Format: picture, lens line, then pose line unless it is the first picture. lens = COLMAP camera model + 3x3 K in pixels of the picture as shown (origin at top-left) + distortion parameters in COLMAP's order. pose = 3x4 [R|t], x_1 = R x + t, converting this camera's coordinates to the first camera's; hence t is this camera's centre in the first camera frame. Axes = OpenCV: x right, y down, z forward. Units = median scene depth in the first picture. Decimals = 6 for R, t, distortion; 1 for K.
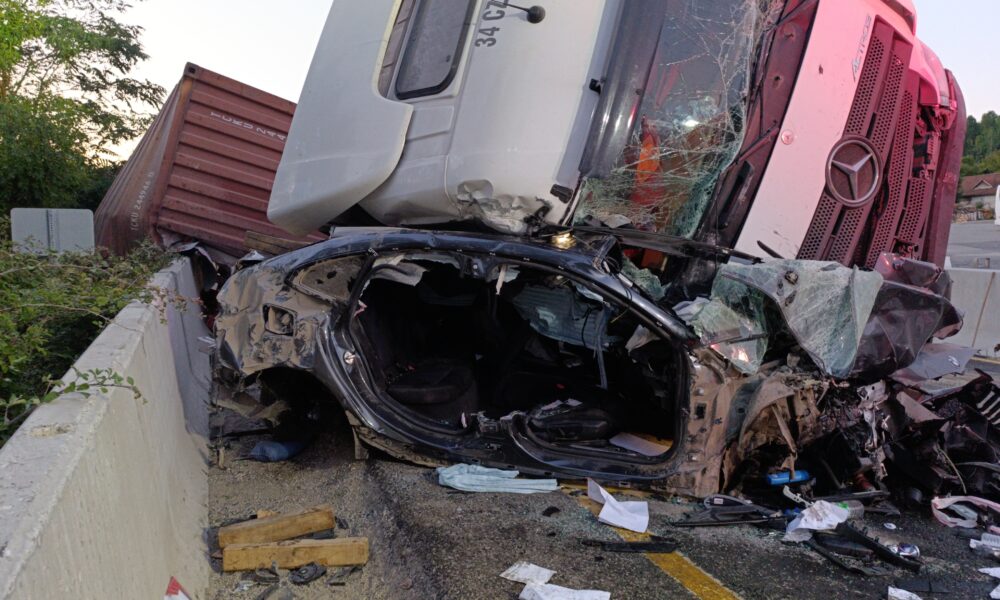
lens RADIAL K [[676.8, 0, 506.3], [0, 676.8, 303.5], [0, 0, 1]] dist [0.001102, -0.003285]
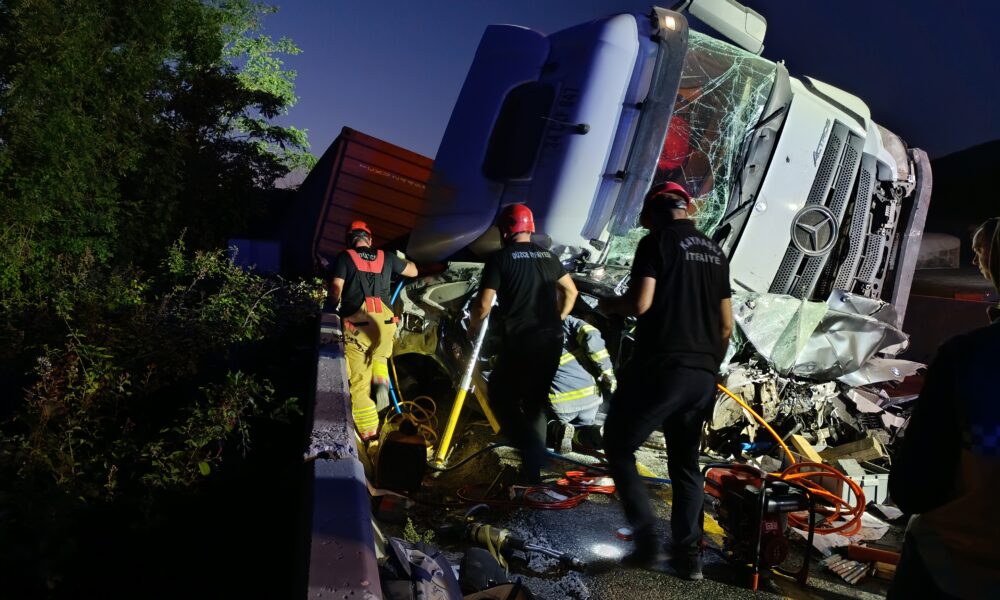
lens RADIAL K [[676.8, 0, 500.7], [0, 676.8, 296.5], [0, 0, 1]] dist [0.001102, -0.003285]
pose [[0.985431, 0.030218, -0.167370, 0.117526], [-0.037586, 0.998451, -0.041028, 0.023297], [0.165871, 0.046721, 0.985040, -0.494758]]
